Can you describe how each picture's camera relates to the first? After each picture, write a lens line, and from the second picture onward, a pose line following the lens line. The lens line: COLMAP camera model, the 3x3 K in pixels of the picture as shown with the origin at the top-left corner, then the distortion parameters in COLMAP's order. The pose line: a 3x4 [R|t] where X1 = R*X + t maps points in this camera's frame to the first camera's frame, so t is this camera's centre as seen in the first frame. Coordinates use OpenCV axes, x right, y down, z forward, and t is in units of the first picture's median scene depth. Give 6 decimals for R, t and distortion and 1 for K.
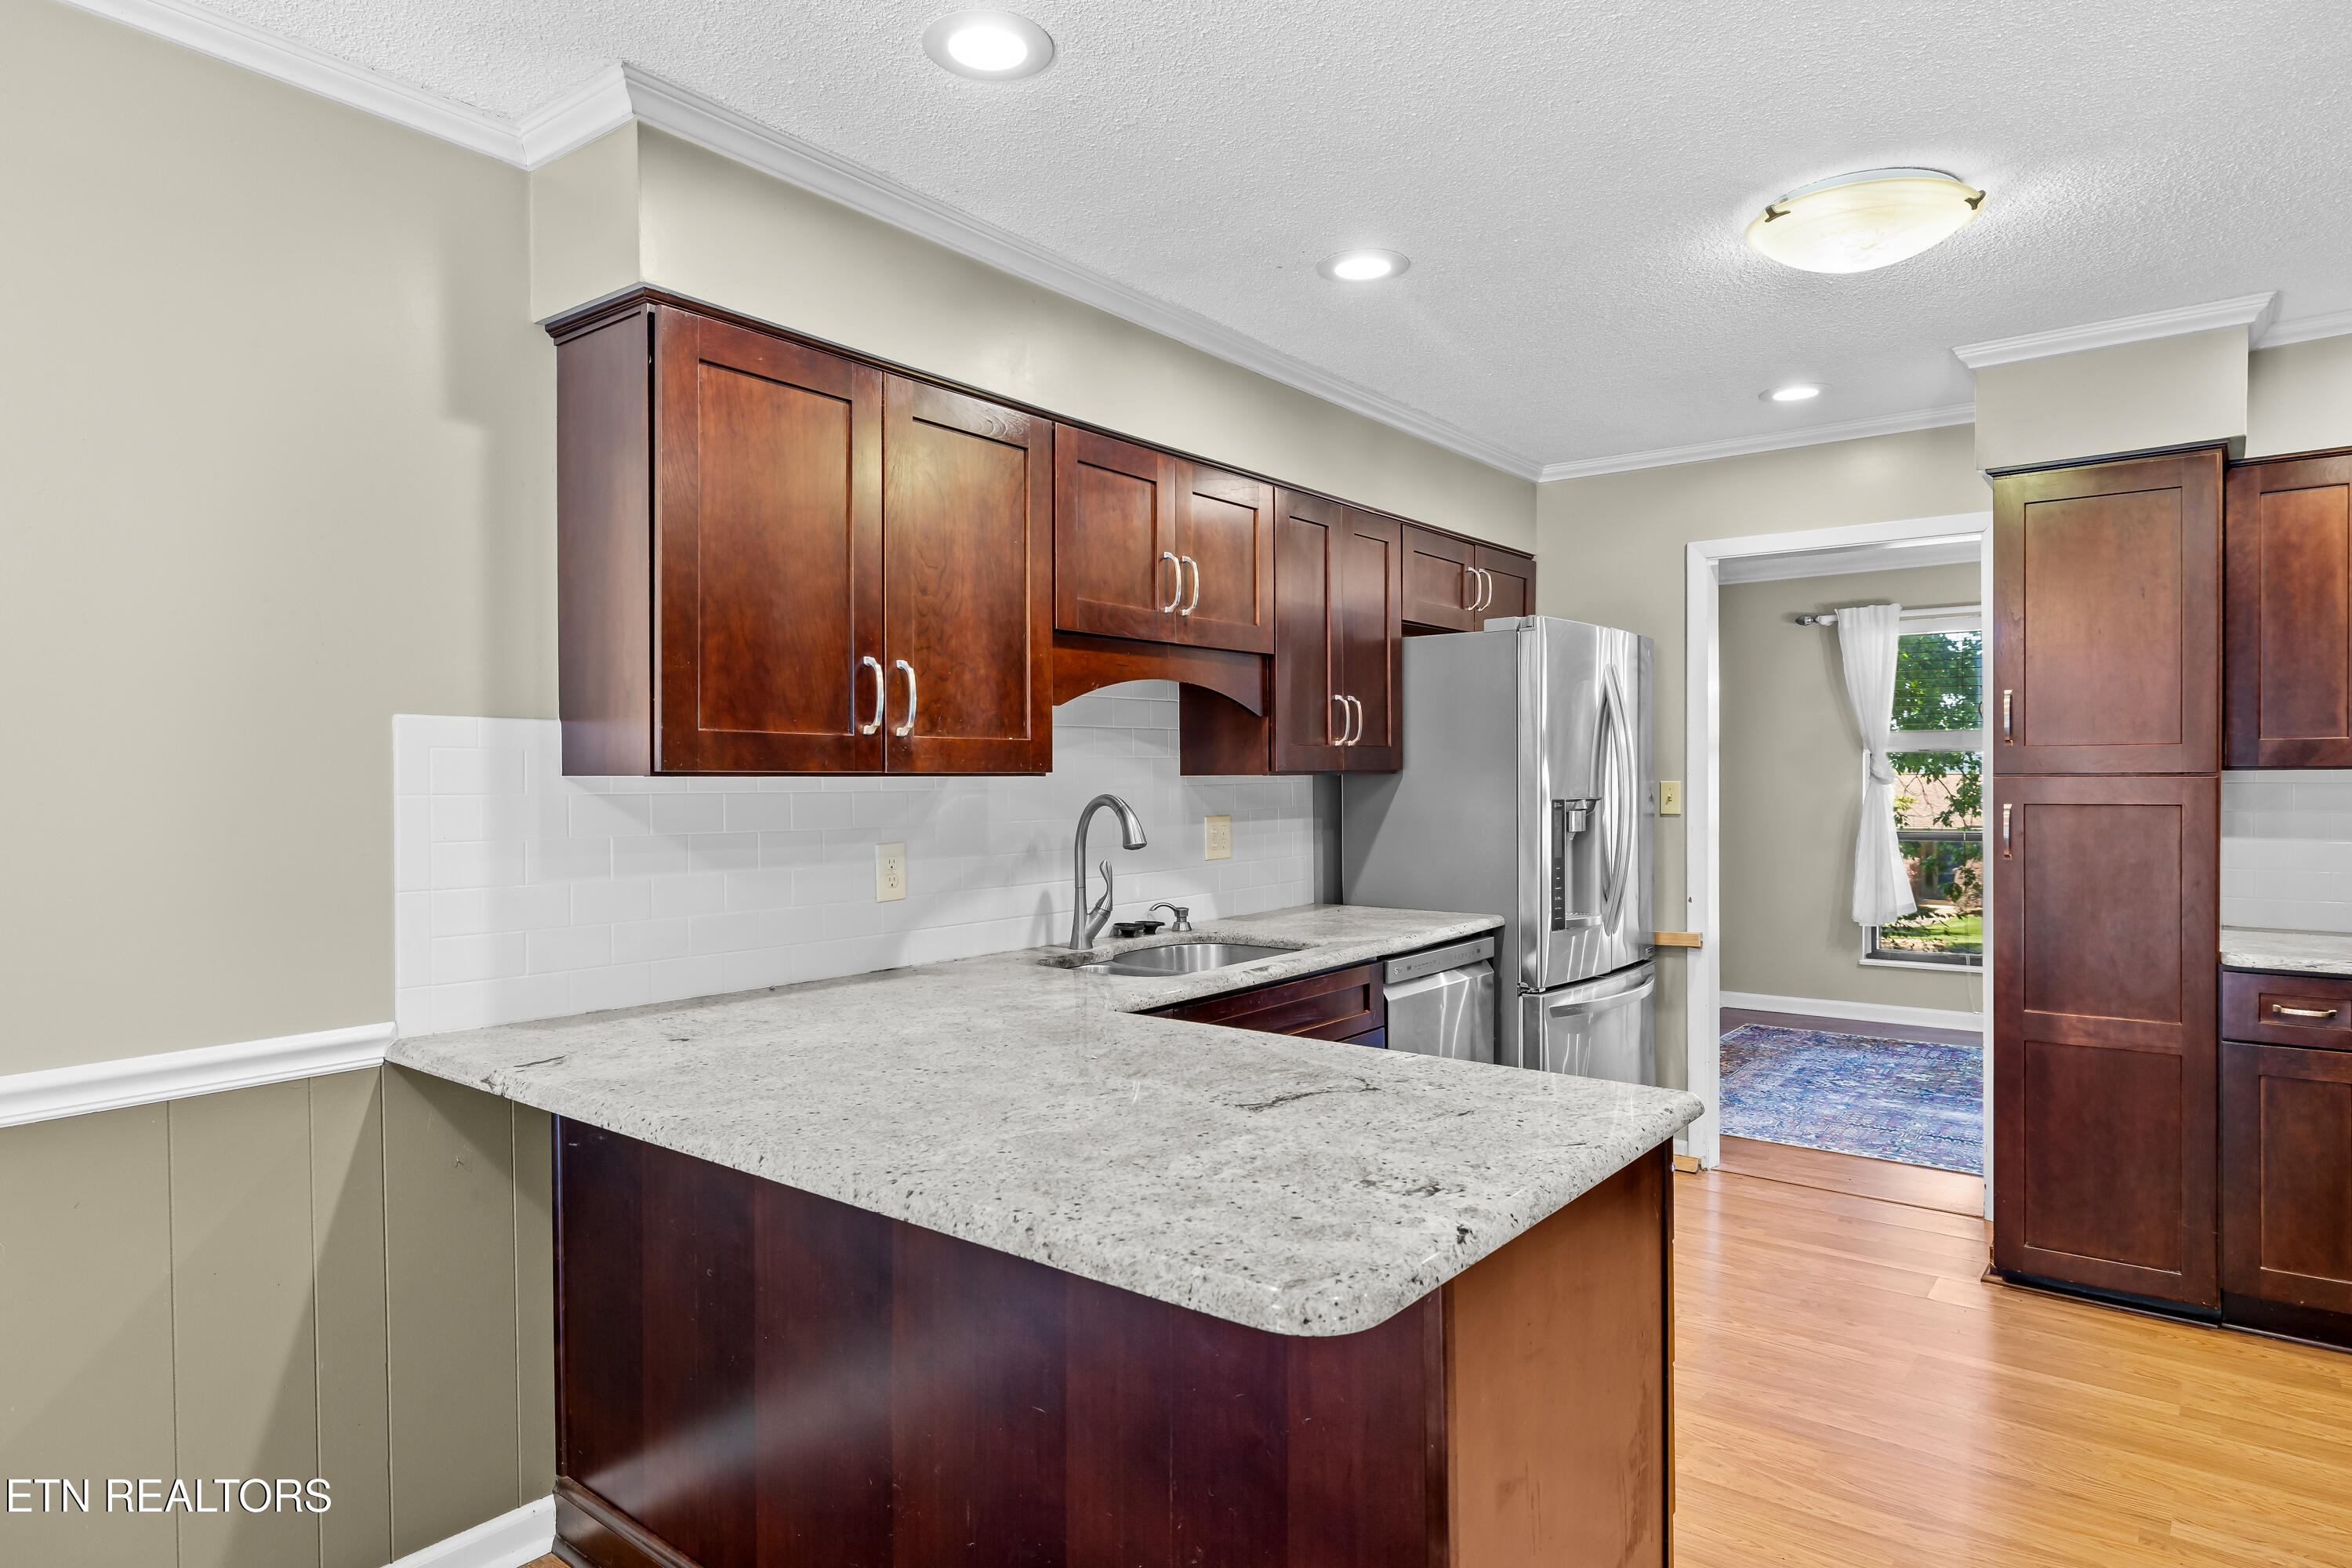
lens RADIAL K [[1343.7, 0, 1176.0], [0, 1343.7, 784.0], [0, 0, 1]] dist [0.003328, 0.002219]
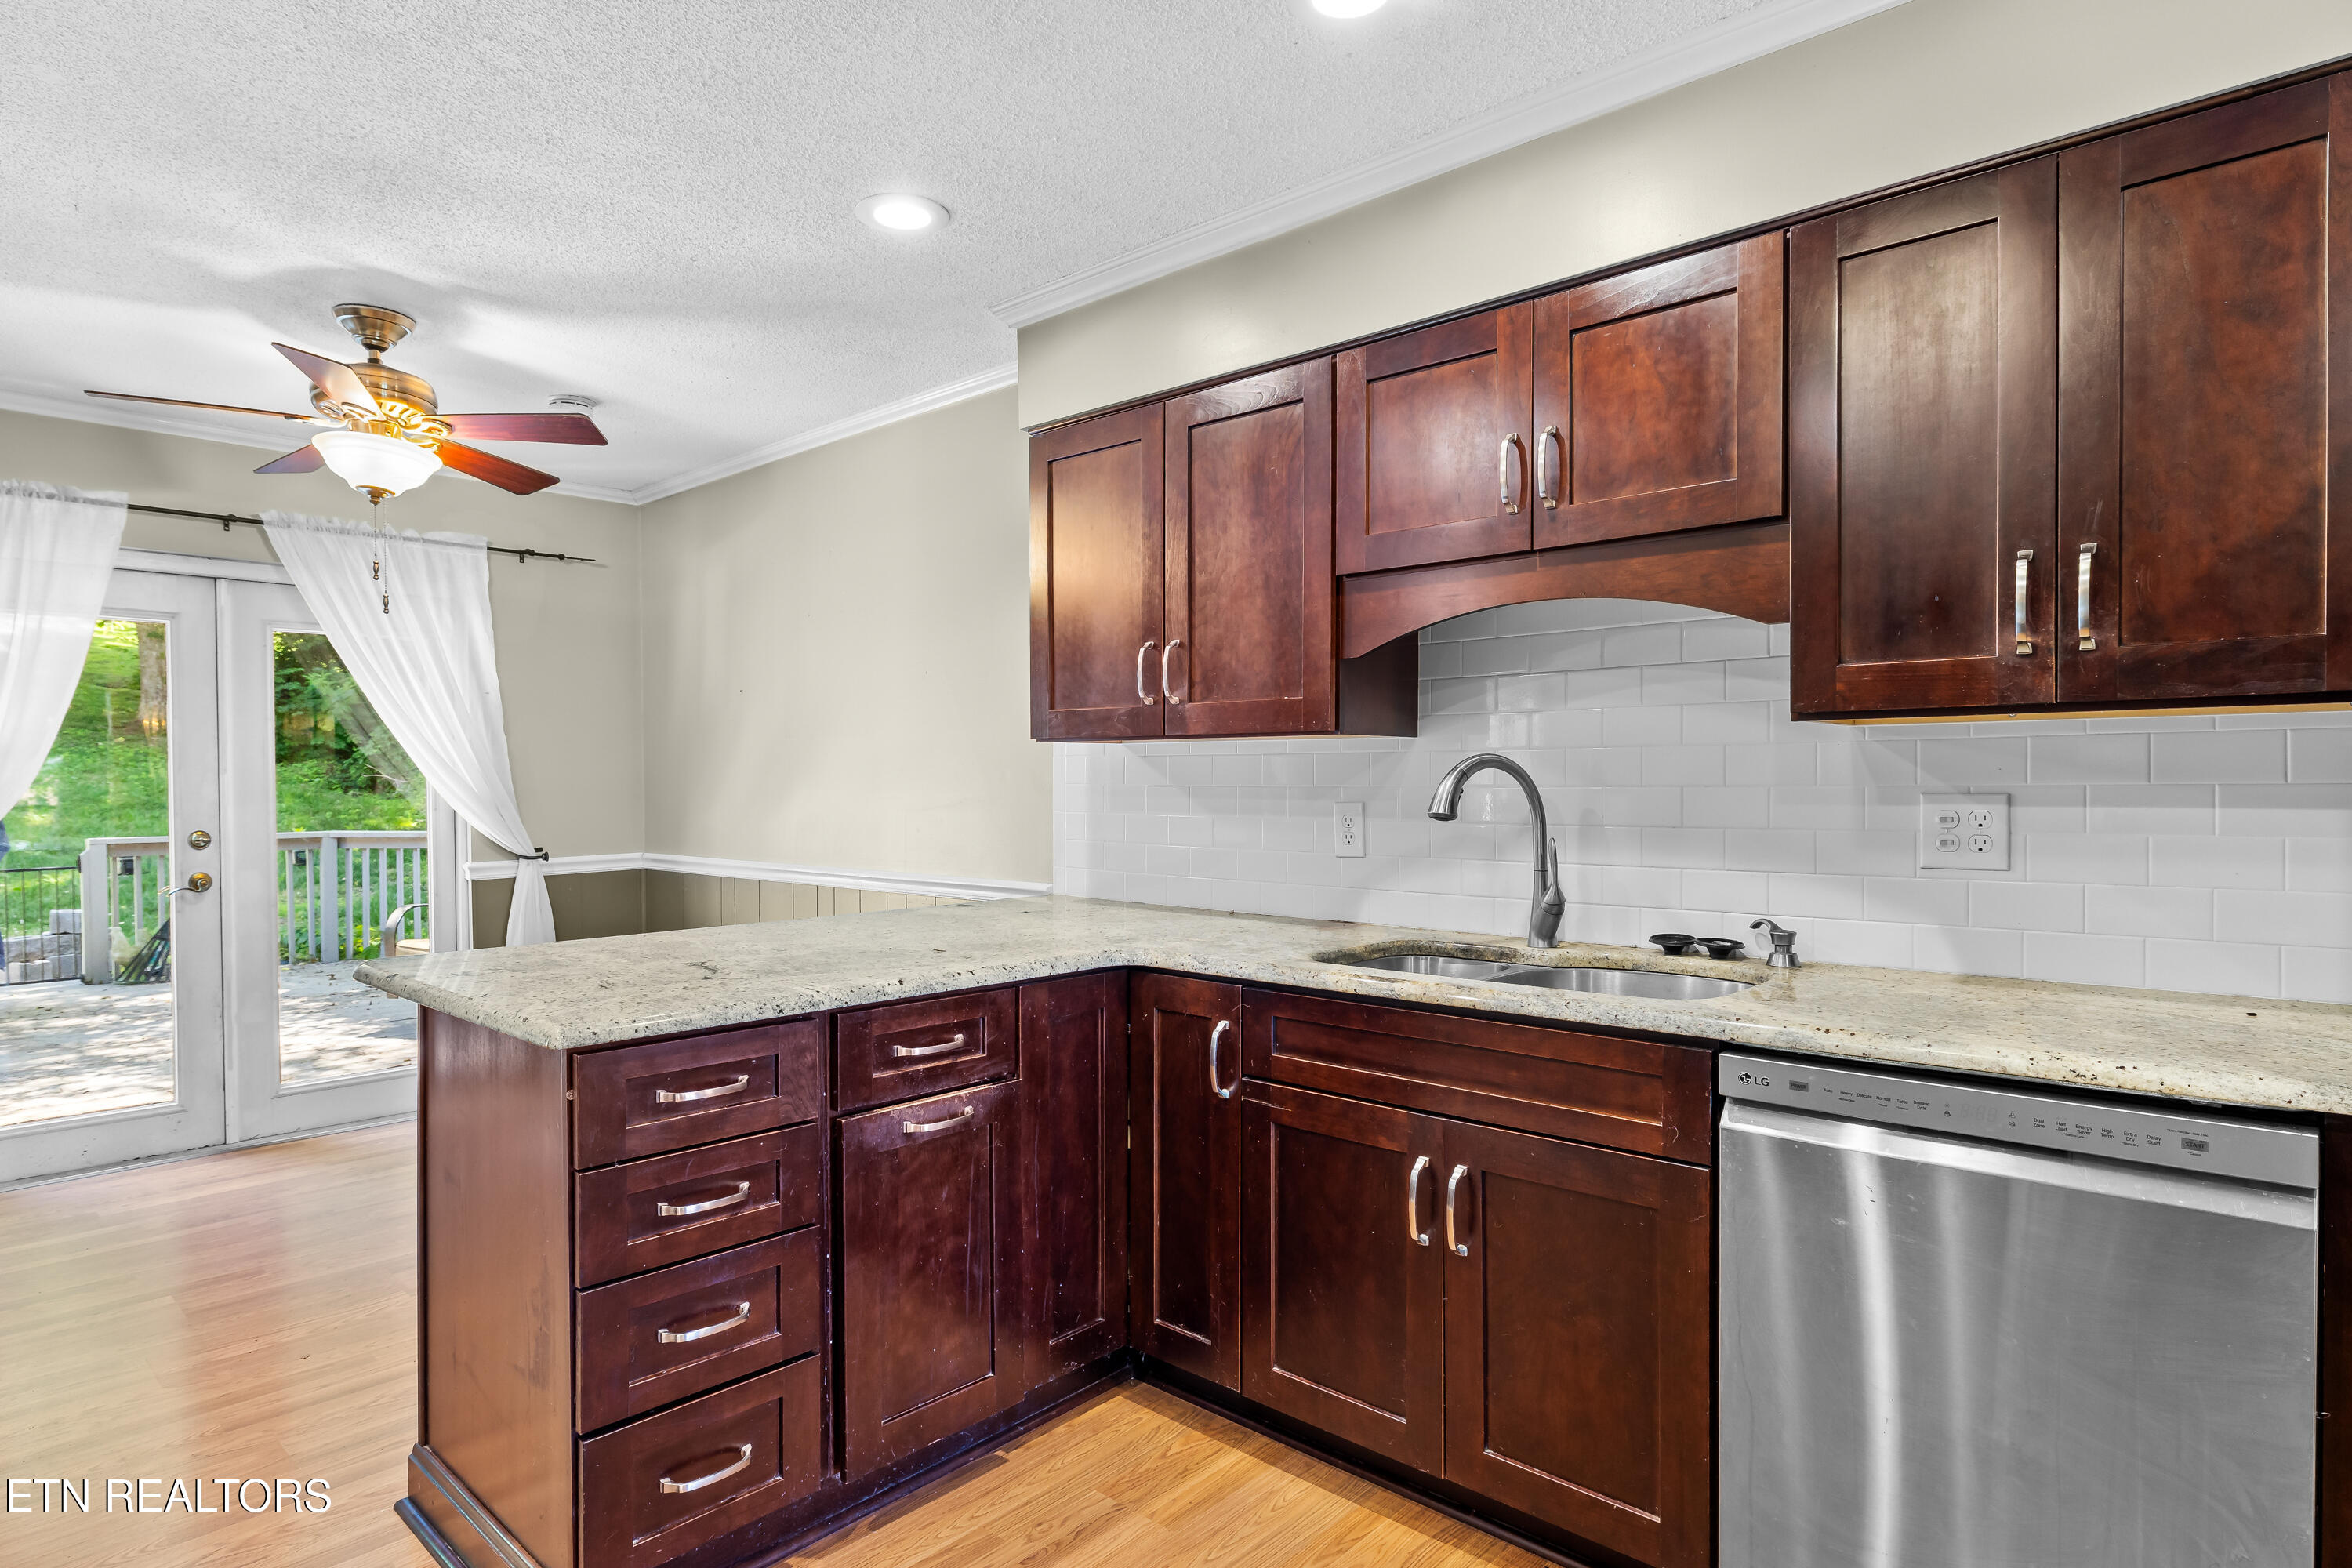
lens RADIAL K [[1247.4, 0, 1176.0], [0, 1247.4, 784.0], [0, 0, 1]] dist [0.001868, 0.000351]
pose [[-0.062704, 0.008407, -0.997997, 0.765059], [-0.002538, 0.999960, 0.008583, 0.021490], [0.998029, 0.003071, -0.062680, 0.920833]]
